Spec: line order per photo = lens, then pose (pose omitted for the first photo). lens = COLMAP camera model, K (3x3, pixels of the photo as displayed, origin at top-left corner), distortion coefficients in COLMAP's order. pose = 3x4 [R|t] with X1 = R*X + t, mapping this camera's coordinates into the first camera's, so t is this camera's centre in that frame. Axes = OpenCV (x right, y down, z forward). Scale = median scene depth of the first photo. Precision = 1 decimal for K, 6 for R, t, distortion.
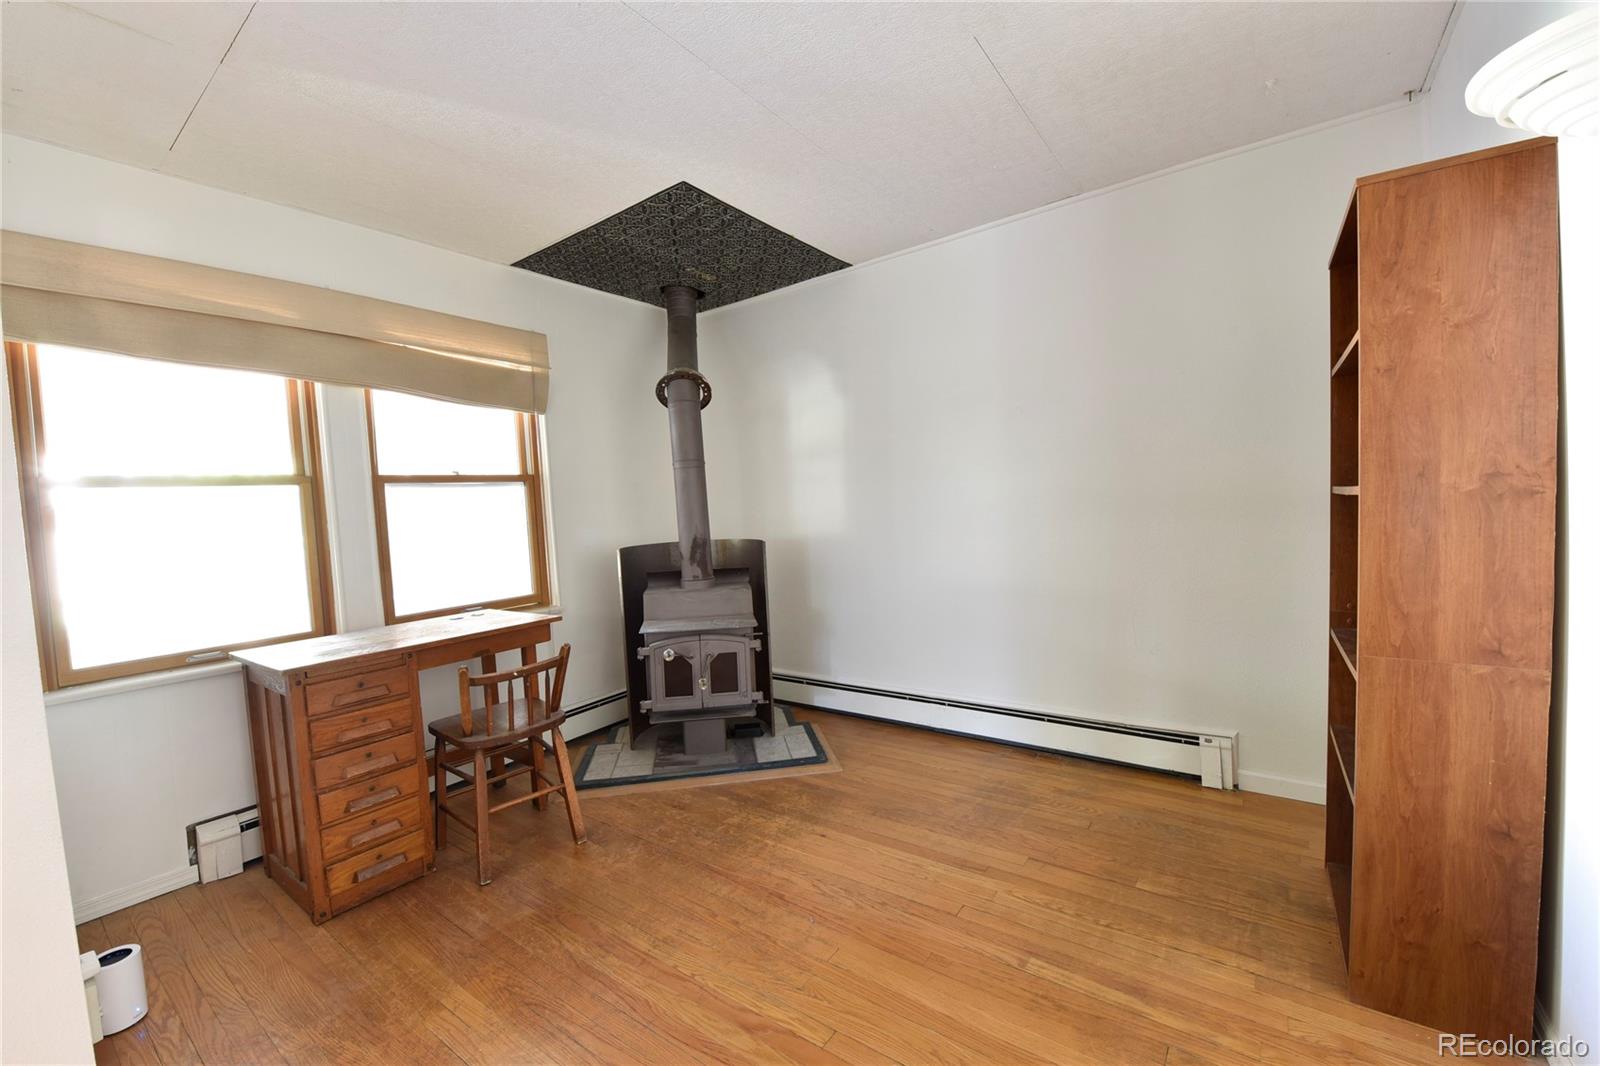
lens RADIAL K [[638.0, 0, 801.5], [0, 638.0, 531.8], [0, 0, 1]] dist [-0.016876, -0.001994]
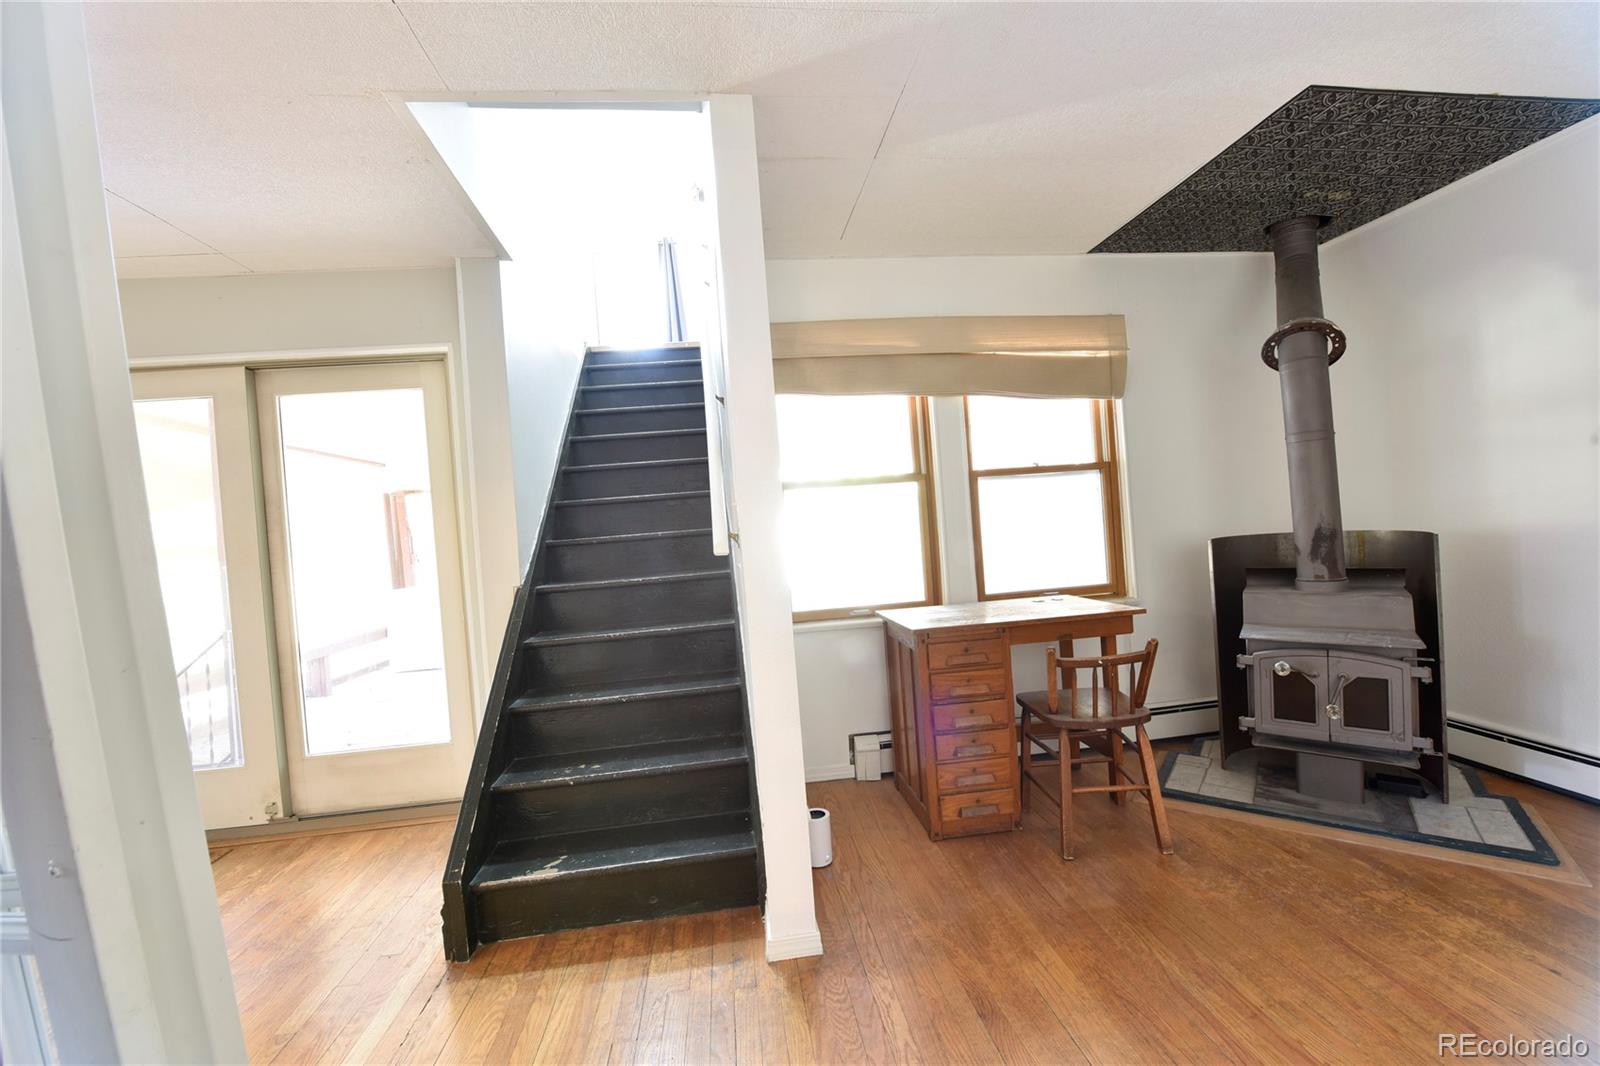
lens RADIAL K [[638.0, 0, 797.6], [0, 638.0, 530.6], [0, 0, 1]] dist [-0.016876, -0.001994]
pose [[0.680353, 0.013896, -0.732752, -0.037961], [-0.002611, 0.999860, 0.016537, 0.001835], [0.732880, -0.009338, 0.680294, -0.021527]]
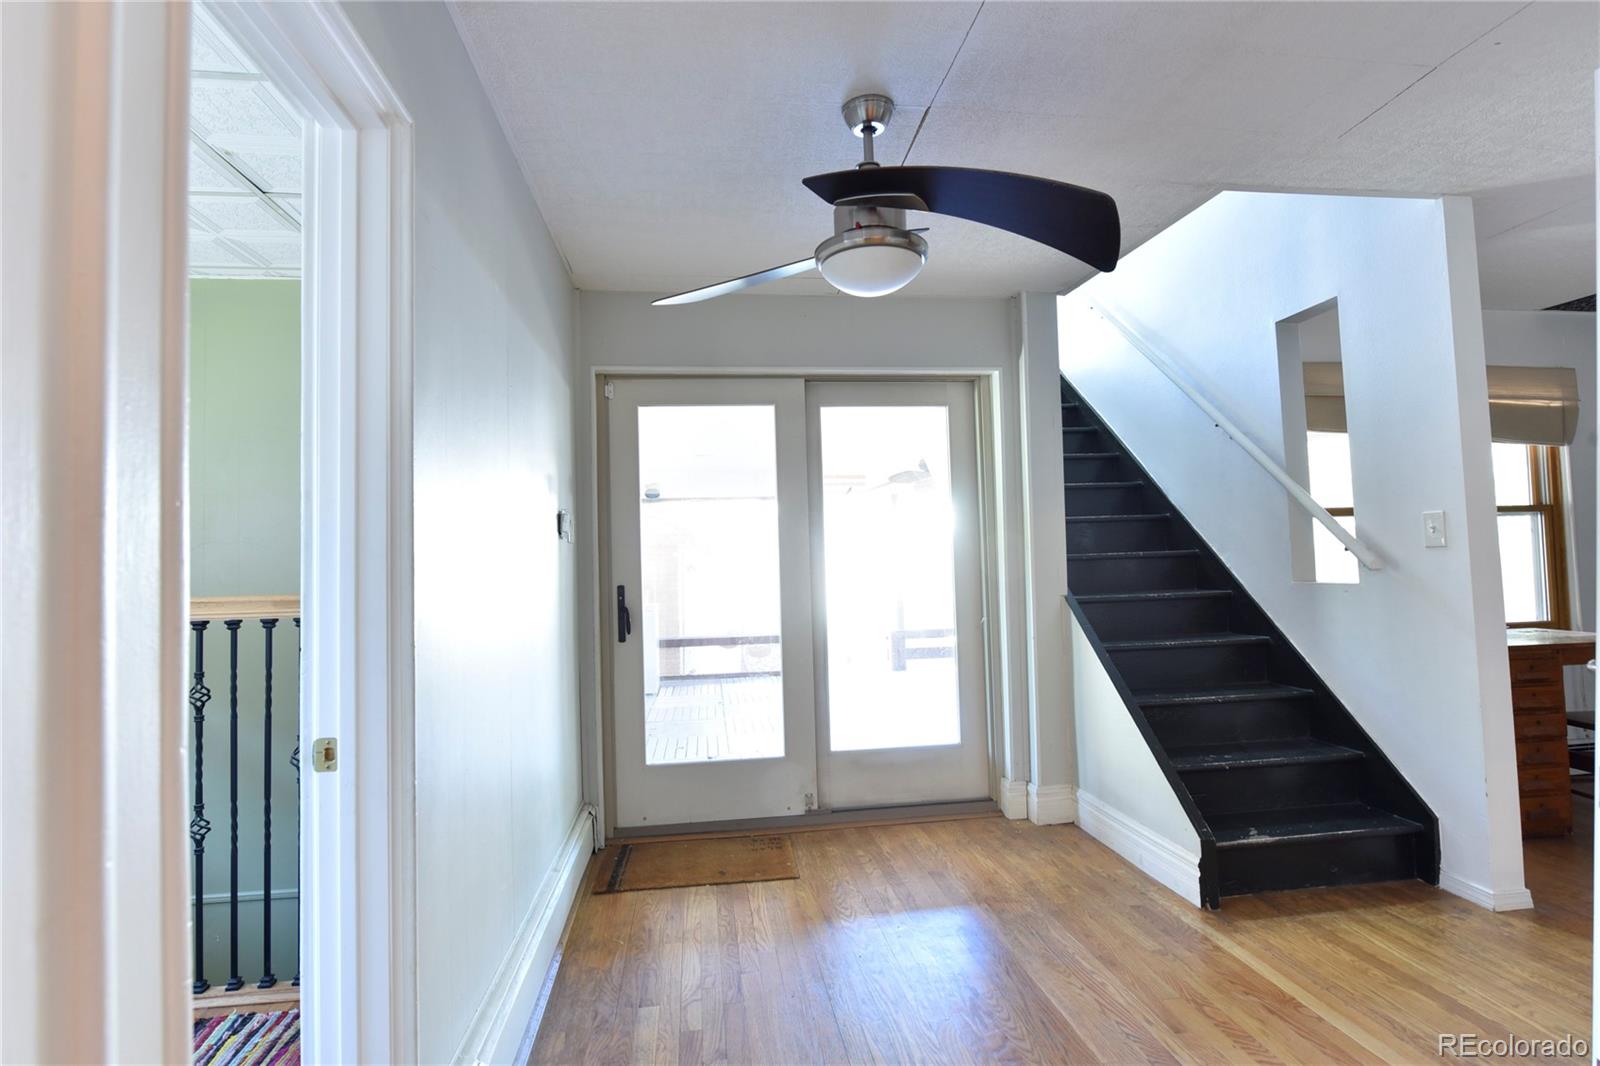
lens RADIAL K [[767.1, 0, 796.6], [0, 767.1, 524.2], [0, 0, 1]] dist [-0.009378, -0.000147]
pose [[0.682526, 0.006301, -0.730835, -0.446052], [-0.048396, 0.998158, -0.036592, 0.058380], [0.729258, 0.060344, 0.681573, -0.913154]]
